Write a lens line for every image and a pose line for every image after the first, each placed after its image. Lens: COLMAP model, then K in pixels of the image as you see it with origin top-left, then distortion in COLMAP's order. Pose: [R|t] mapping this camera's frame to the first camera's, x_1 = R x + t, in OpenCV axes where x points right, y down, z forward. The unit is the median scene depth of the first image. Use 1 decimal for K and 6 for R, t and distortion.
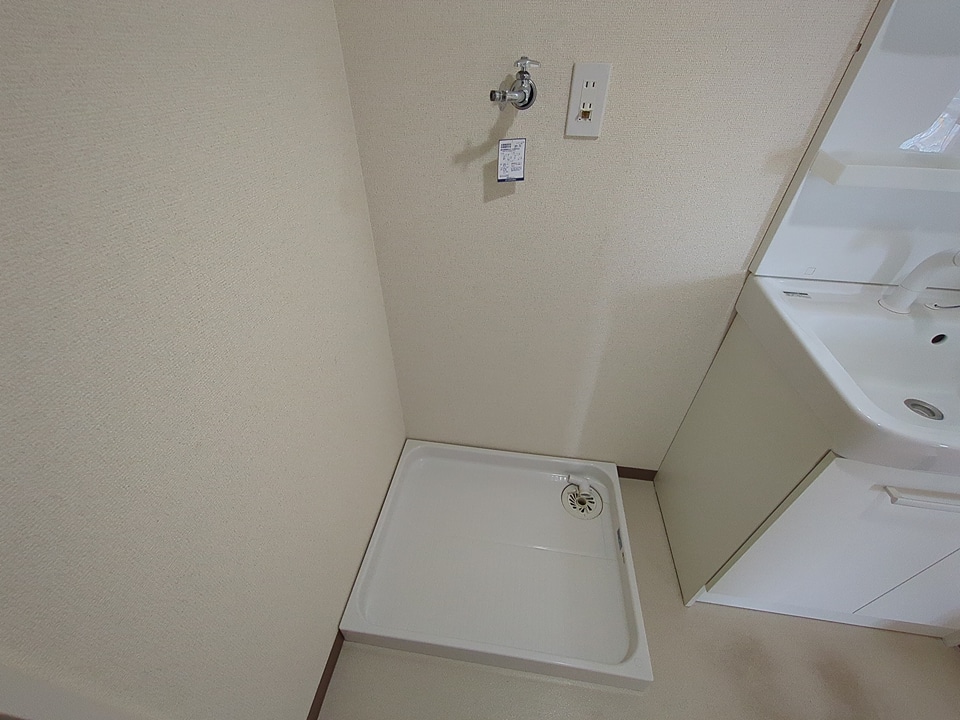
lens RADIAL K [[382.3, 0, 479.4], [0, 382.3, 356.6], [0, 0, 1]] dist [-0.003443, 0.005489]
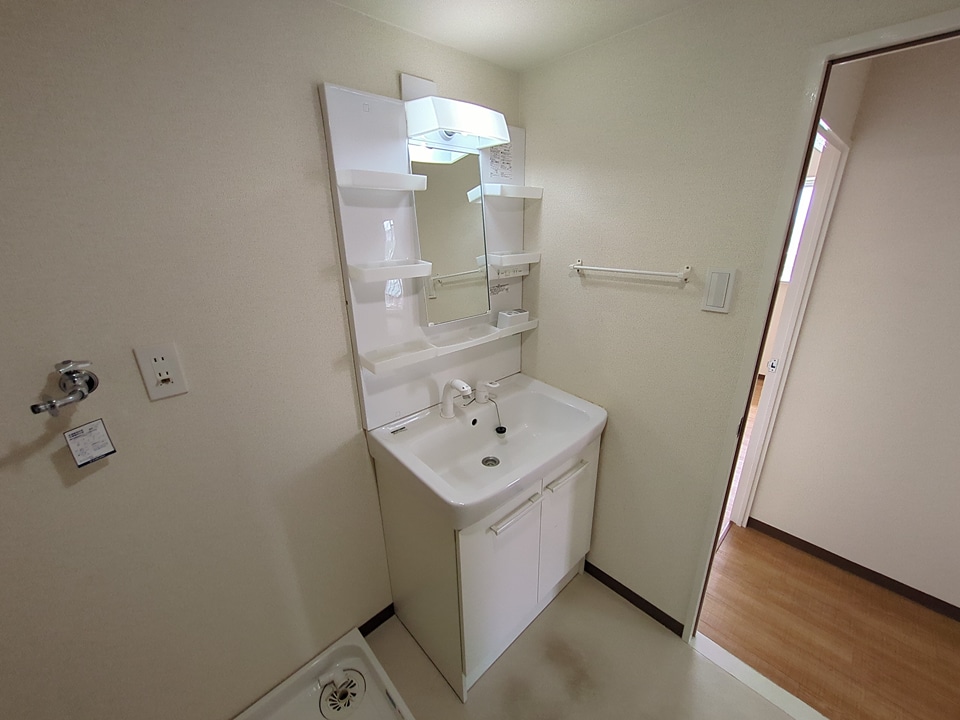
lens RADIAL K [[382.3, 0, 479.4], [0, 382.3, 356.6], [0, 0, 1]] dist [-0.003443, 0.005489]
pose [[0.633683, -0.279197, 0.721453, 0.064550], [0.498888, 0.860247, -0.105286, -0.105927], [-0.591233, 0.426642, 0.684412, -0.299840]]
